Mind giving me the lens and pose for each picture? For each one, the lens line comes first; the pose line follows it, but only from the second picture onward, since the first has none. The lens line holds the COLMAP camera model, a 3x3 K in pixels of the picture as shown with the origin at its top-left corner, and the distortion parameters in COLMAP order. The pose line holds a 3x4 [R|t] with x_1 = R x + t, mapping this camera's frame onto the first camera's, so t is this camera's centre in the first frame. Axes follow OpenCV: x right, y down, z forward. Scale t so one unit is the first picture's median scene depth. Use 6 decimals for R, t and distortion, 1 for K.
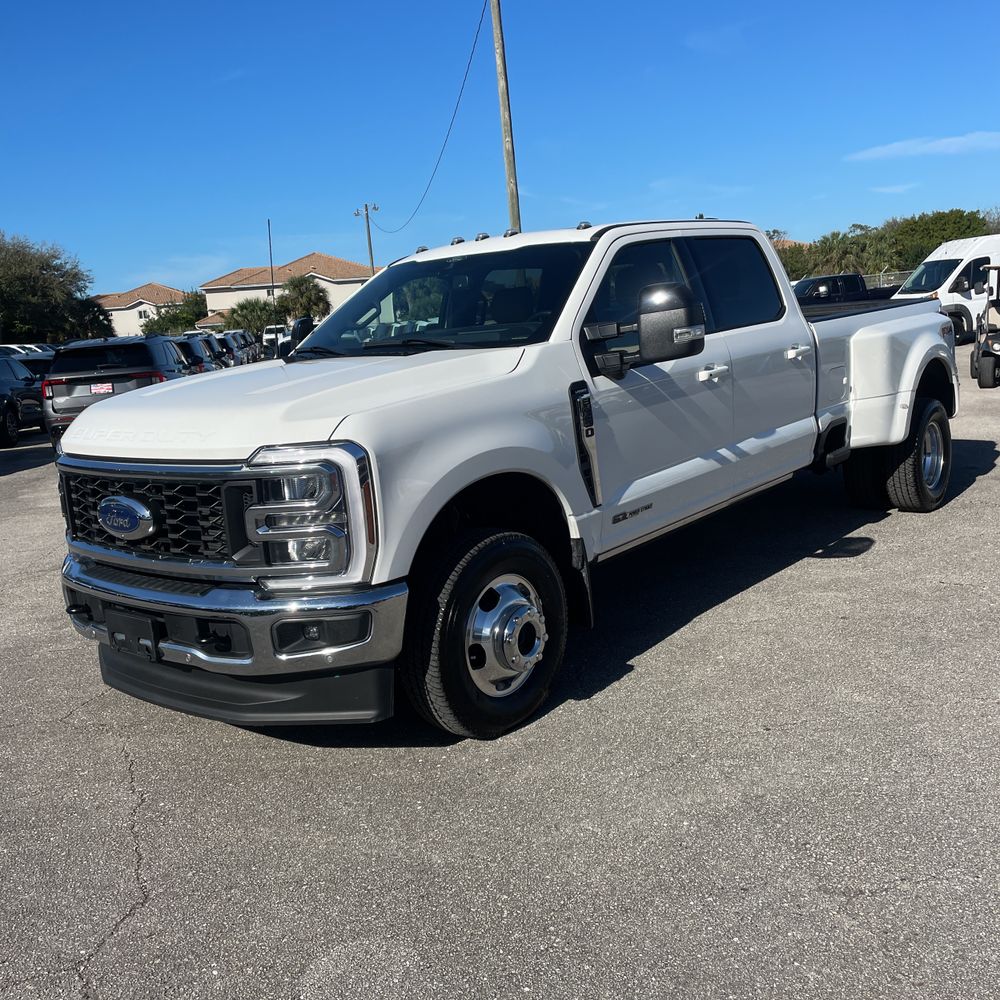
lens RADIAL K [[978.0, 0, 530.2], [0, 978.0, 483.3], [0, 0, 1]] dist [0.095319, -0.125845]
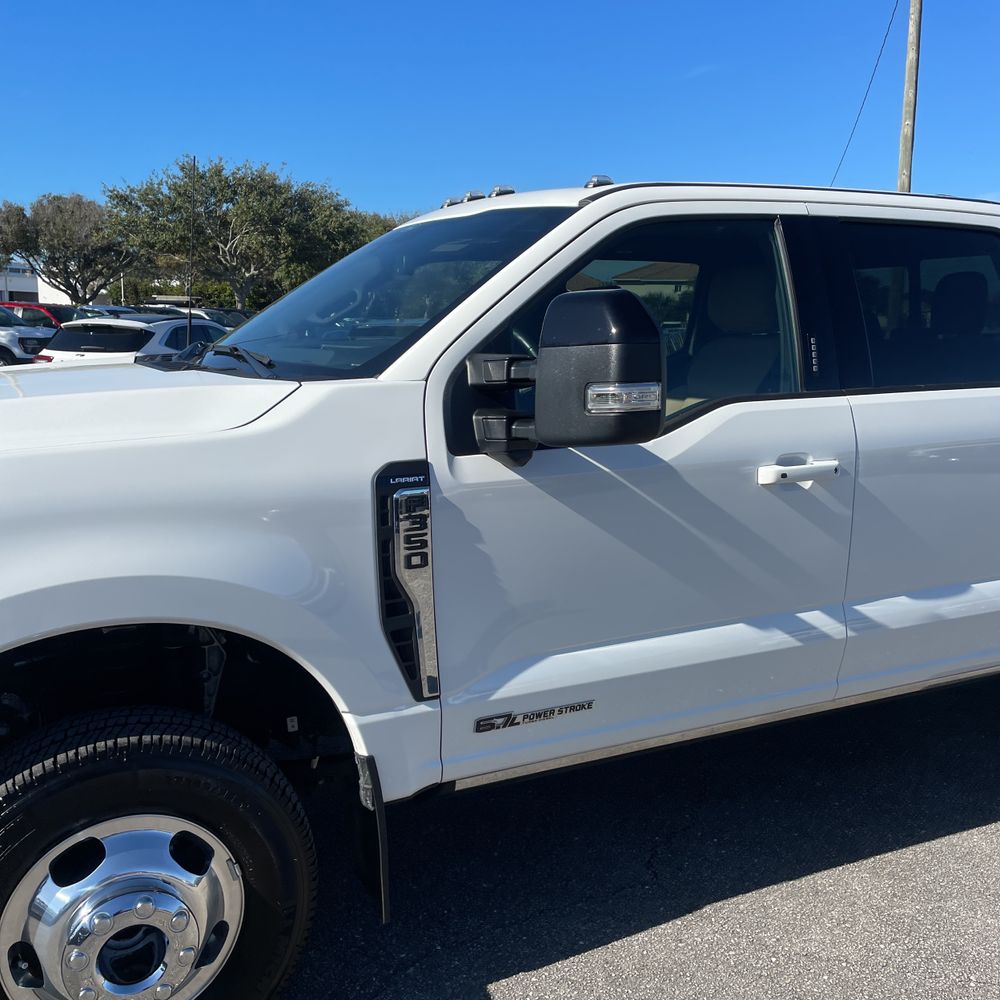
lens RADIAL K [[978.0, 0, 530.2], [0, 978.0, 483.3], [0, 0, 1]] dist [0.095319, -0.125845]
pose [[0.905208, 0.159379, -0.393950, 0.298348], [-0.159470, 0.986660, 0.032744, -0.113096], [0.393913, 0.033183, 0.918548, 0.517606]]
